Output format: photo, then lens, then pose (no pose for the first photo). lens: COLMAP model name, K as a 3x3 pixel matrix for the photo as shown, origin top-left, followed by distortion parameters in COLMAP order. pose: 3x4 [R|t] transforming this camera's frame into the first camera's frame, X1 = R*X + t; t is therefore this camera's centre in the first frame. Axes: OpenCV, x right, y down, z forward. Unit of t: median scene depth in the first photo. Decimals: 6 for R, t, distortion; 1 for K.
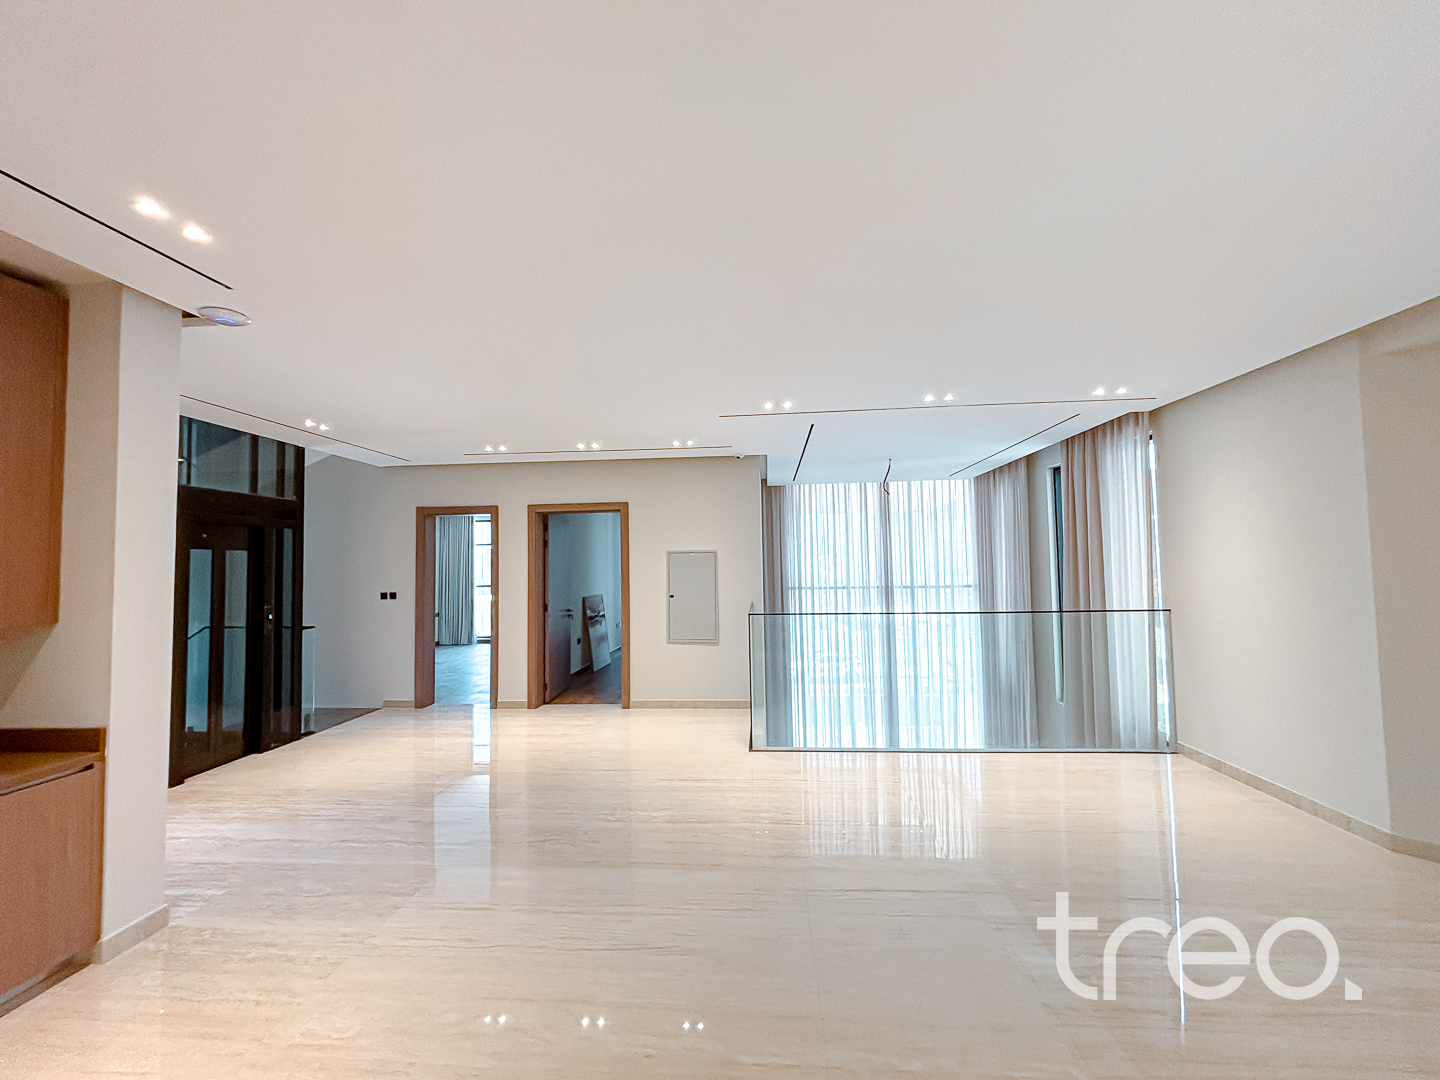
lens RADIAL K [[591.0, 0, 721.7], [0, 591.0, 545.5], [0, 0, 1]] dist [0.015376, -0.000007]
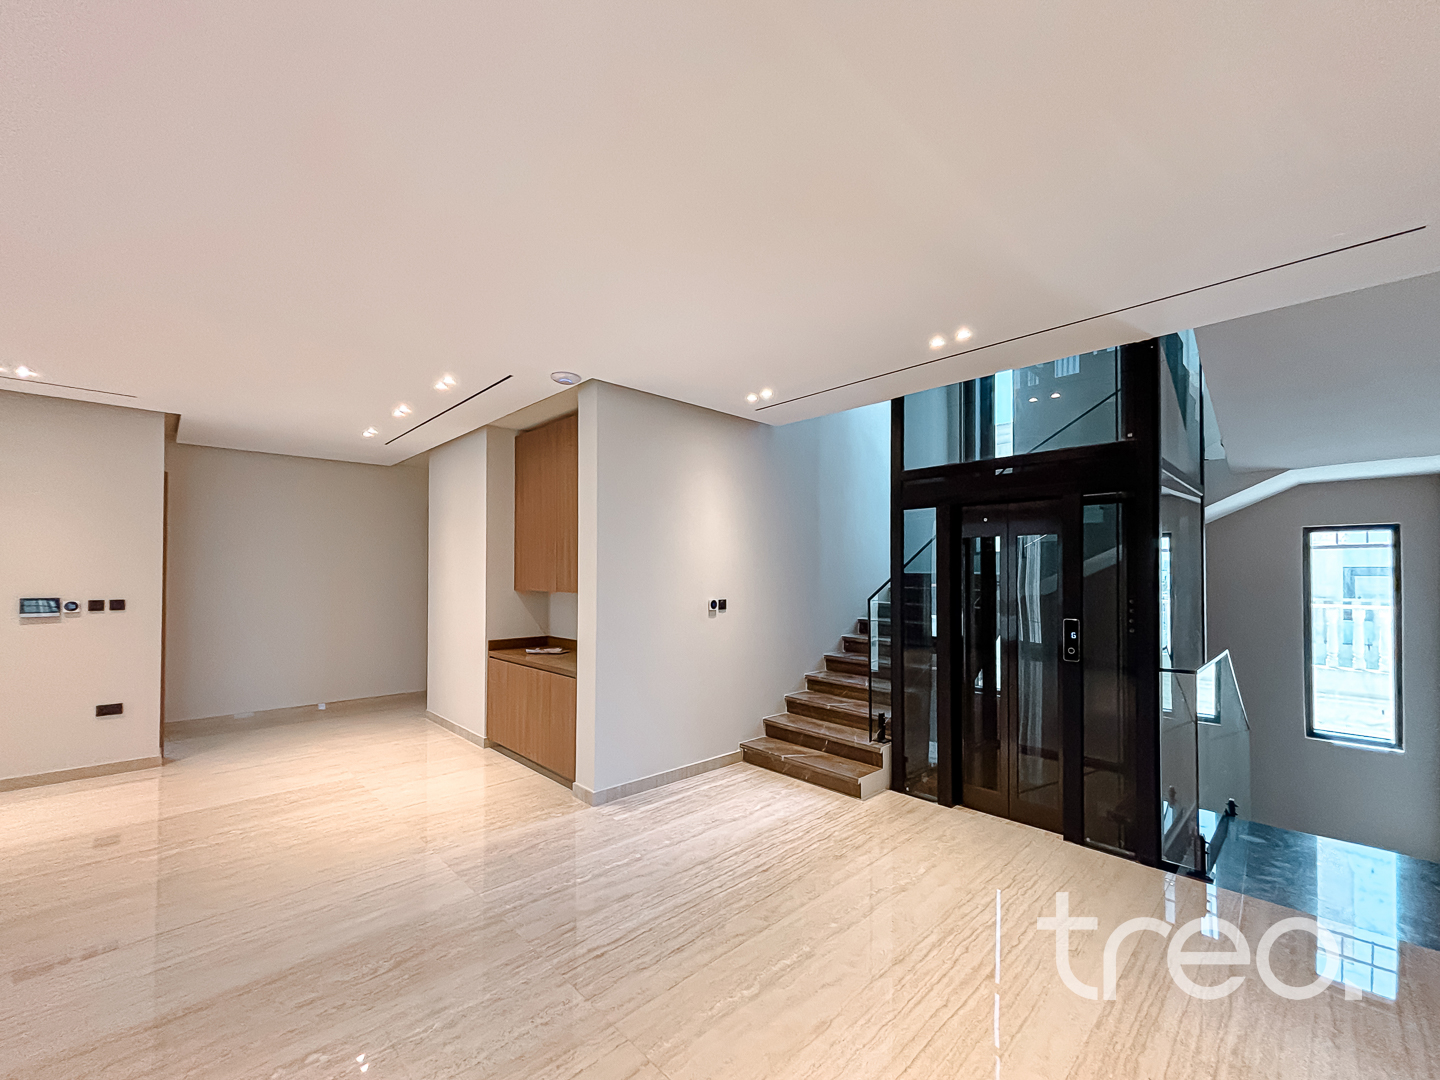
lens RADIAL K [[591.0, 0, 715.8], [0, 591.0, 554.0], [0, 0, 1]] dist [0.015376, -0.000007]
pose [[-0.673689, -0.005410, -0.738995, -0.027420], [0.040763, 0.998179, -0.044468, 0.060509], [0.737890, -0.060081, -0.672242, 1.606365]]
